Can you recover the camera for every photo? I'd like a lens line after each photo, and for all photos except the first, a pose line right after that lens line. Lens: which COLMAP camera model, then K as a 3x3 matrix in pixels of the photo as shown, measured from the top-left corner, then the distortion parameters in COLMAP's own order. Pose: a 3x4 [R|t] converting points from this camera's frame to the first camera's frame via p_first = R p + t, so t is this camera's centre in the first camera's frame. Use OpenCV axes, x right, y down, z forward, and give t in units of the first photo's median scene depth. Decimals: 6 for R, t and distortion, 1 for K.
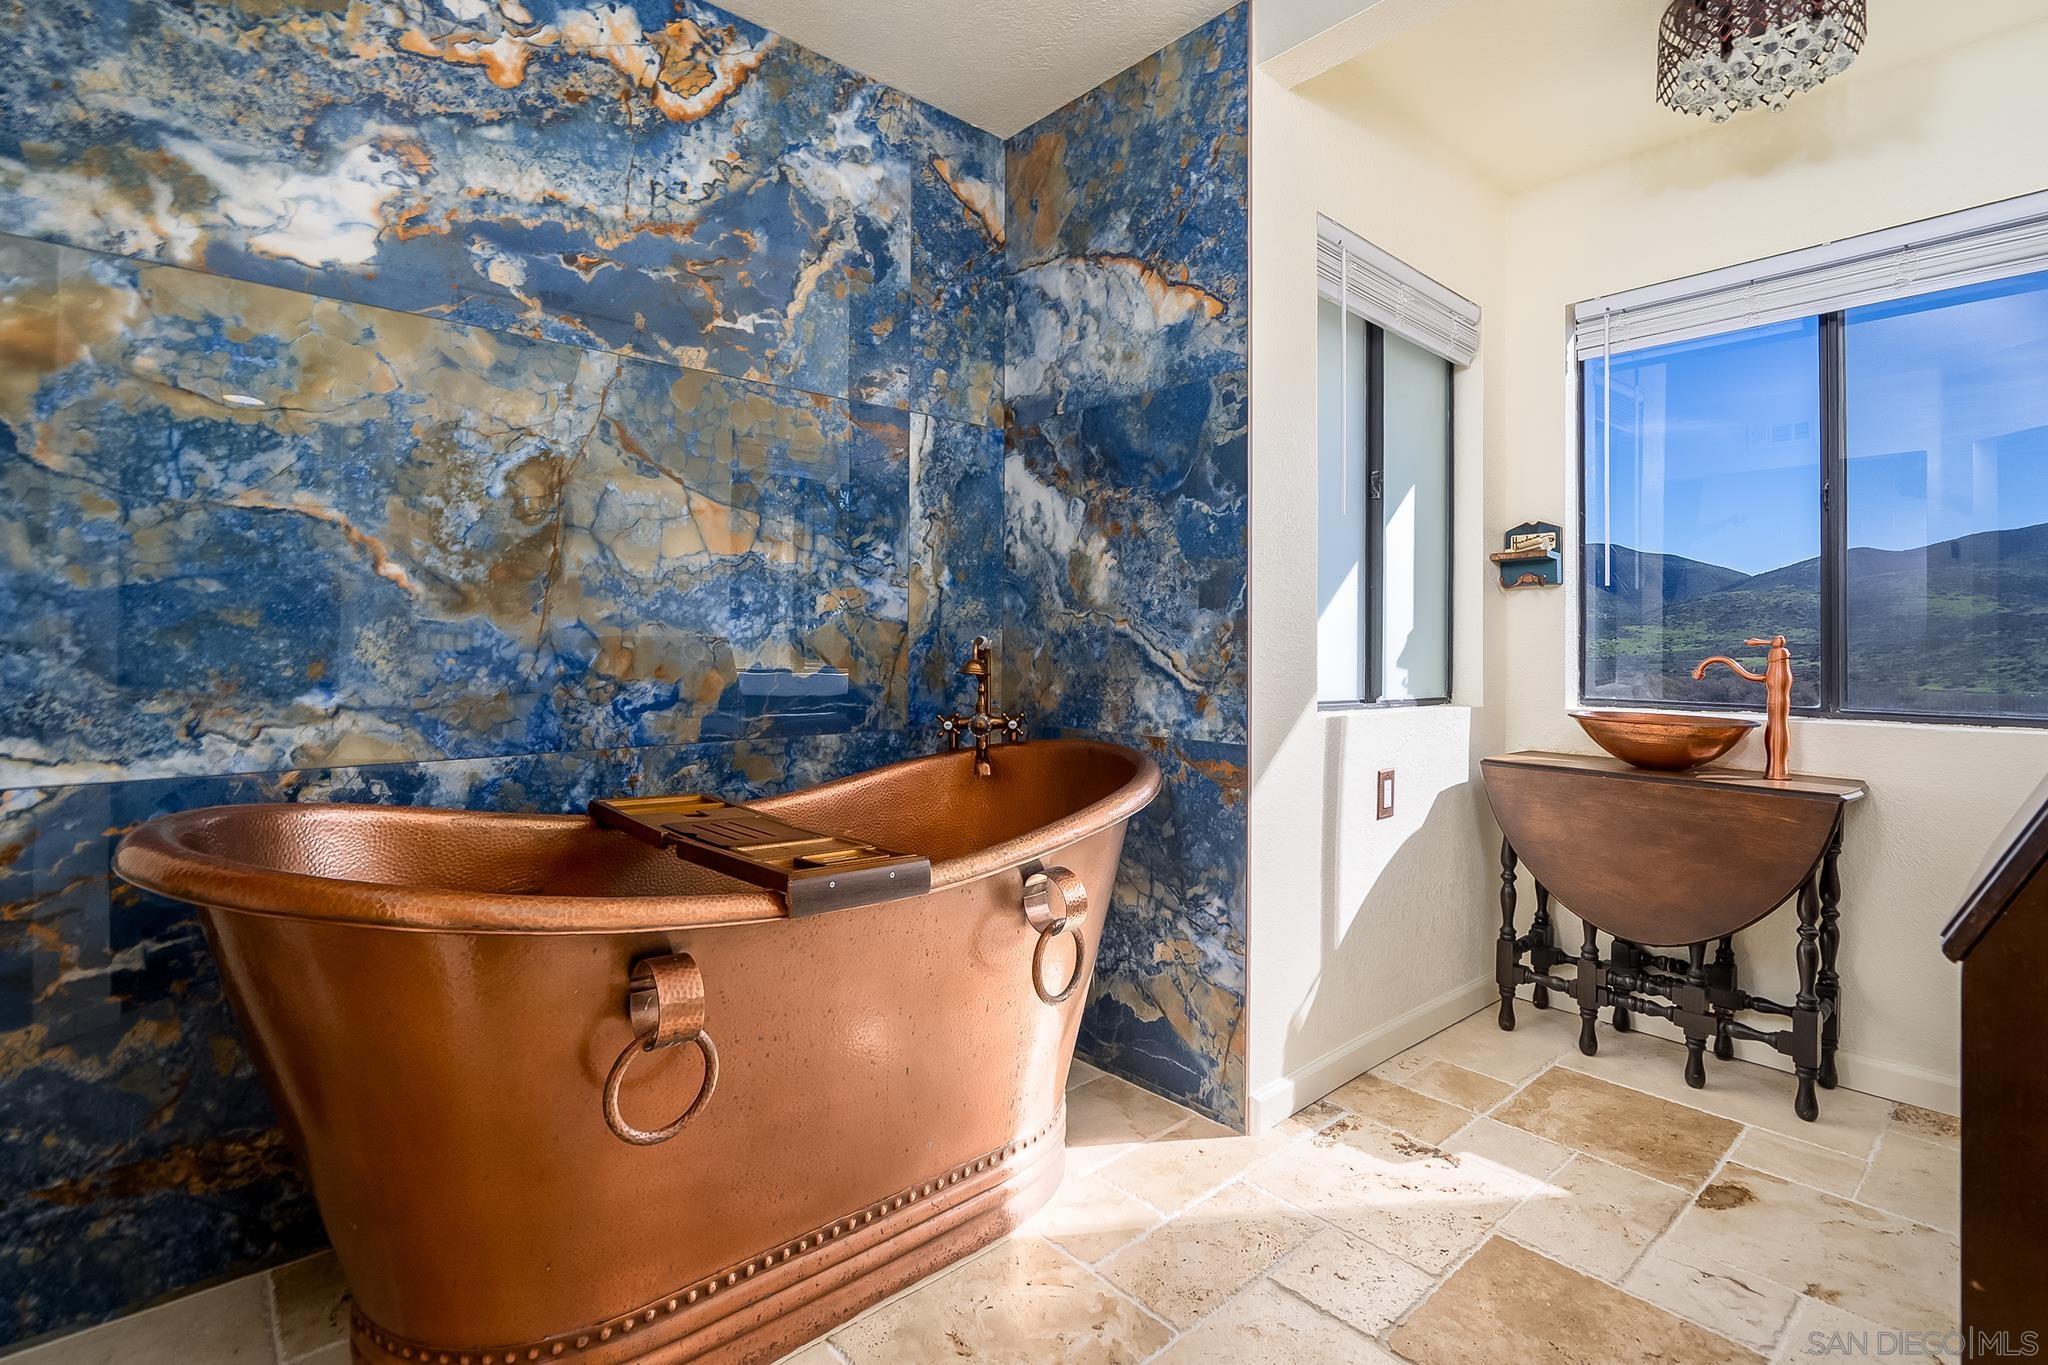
lens RADIAL K [[974.7, 0, 1025.1], [0, 974.7, 653.0], [0, 0, 1]] dist [0.000719, 0.000971]
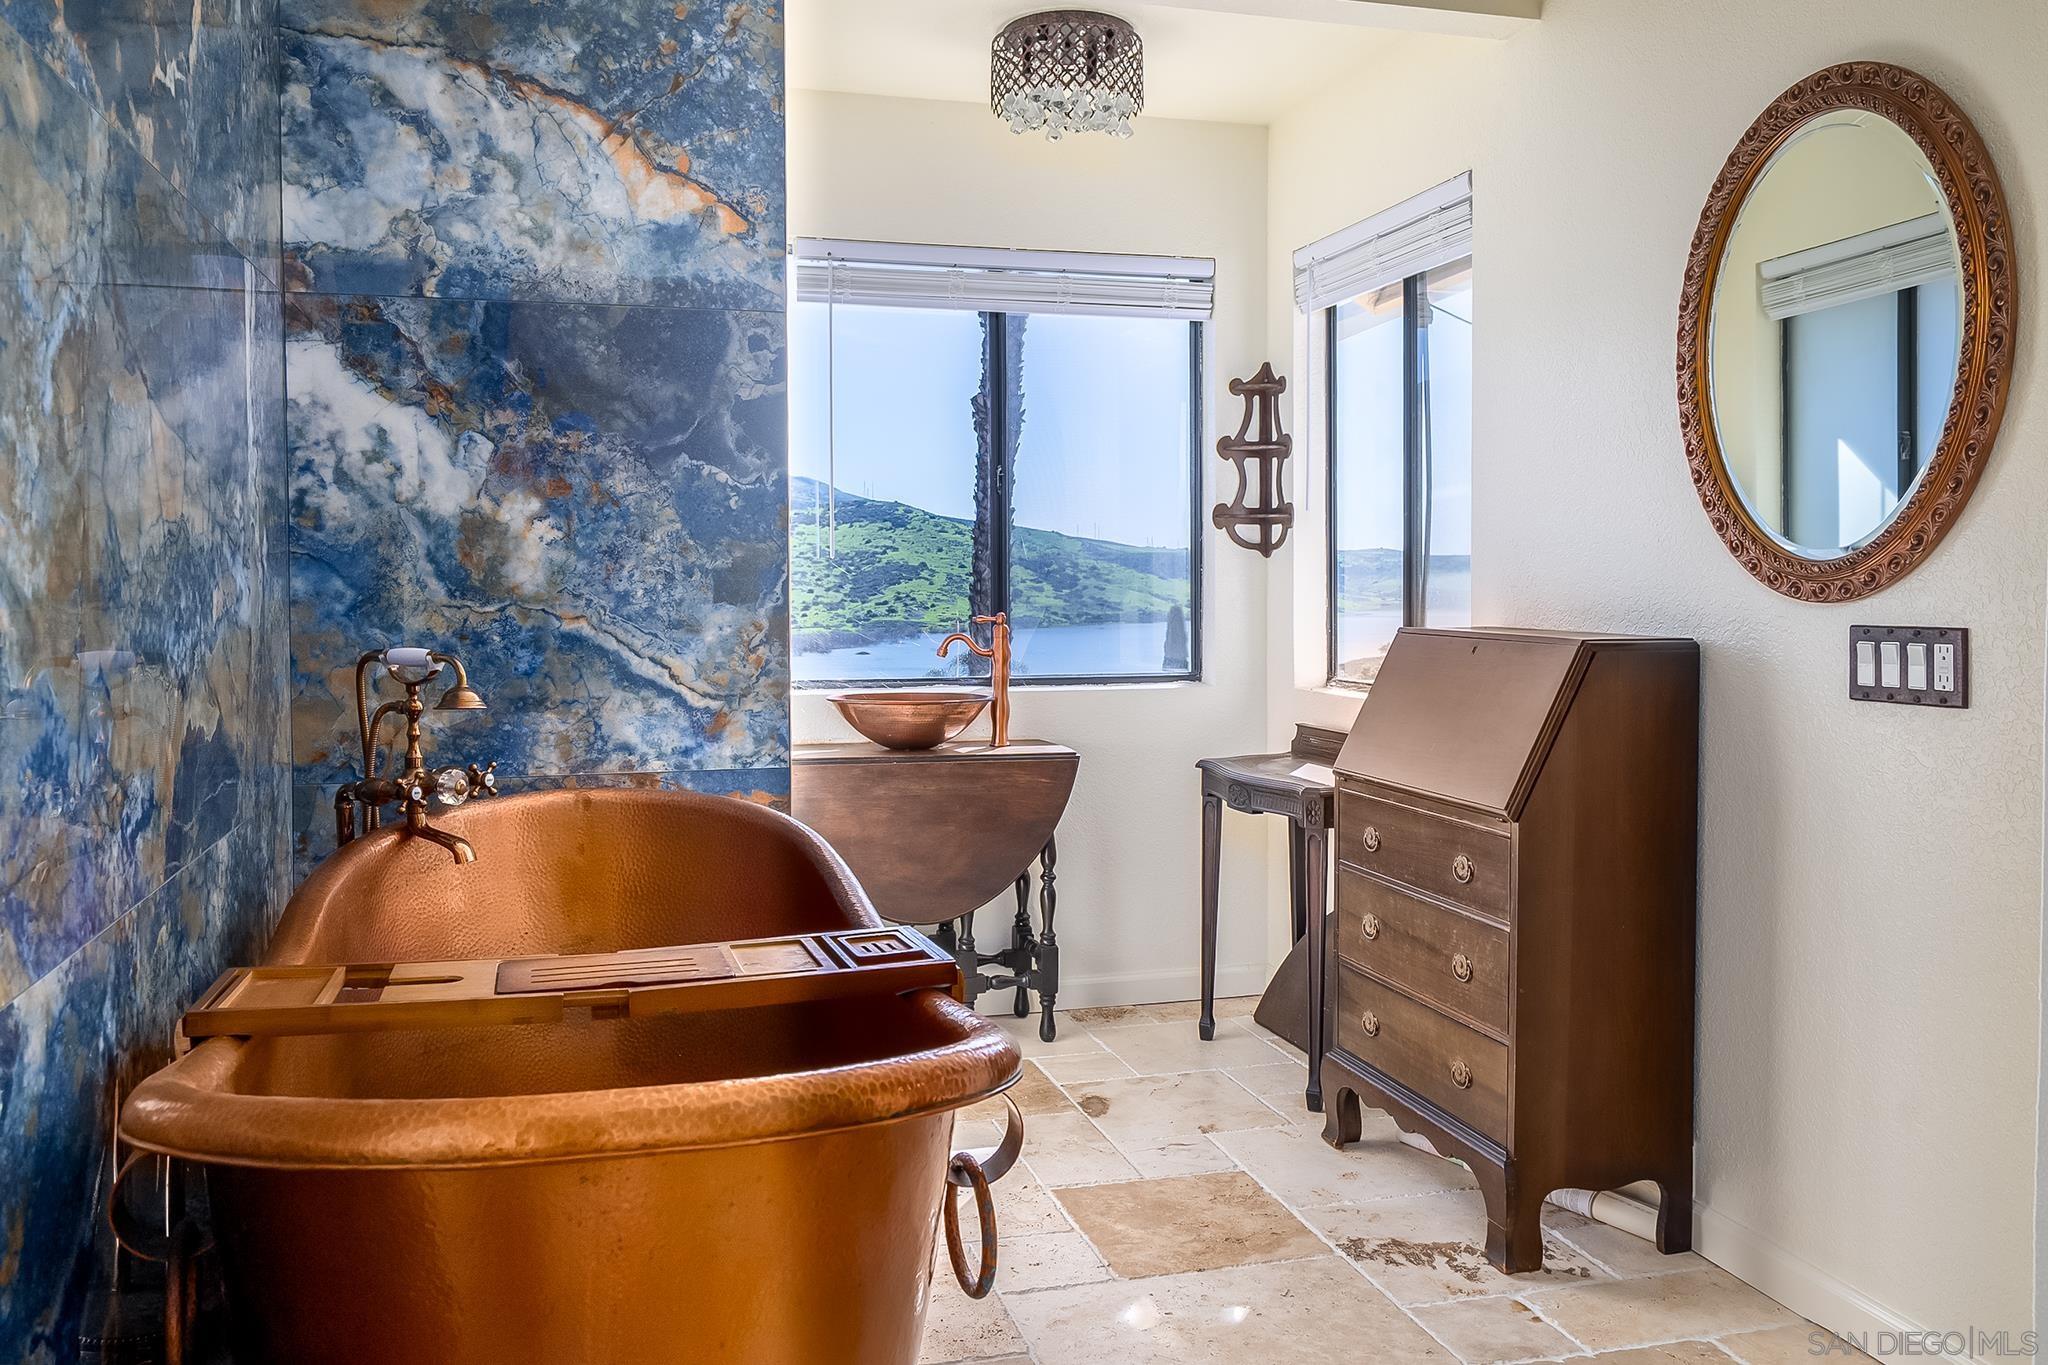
lens RADIAL K [[1601.2, 0, 1024.0], [0, 1601.2, 682.5], [0, 0, 1]] dist [0.029109, 0.002059]
pose [[0.455369, -0.065384, 0.887899, -0.824244], [0.014773, 0.997717, 0.065894, -0.060500], [-0.890180, -0.016889, 0.455296, 0.178715]]
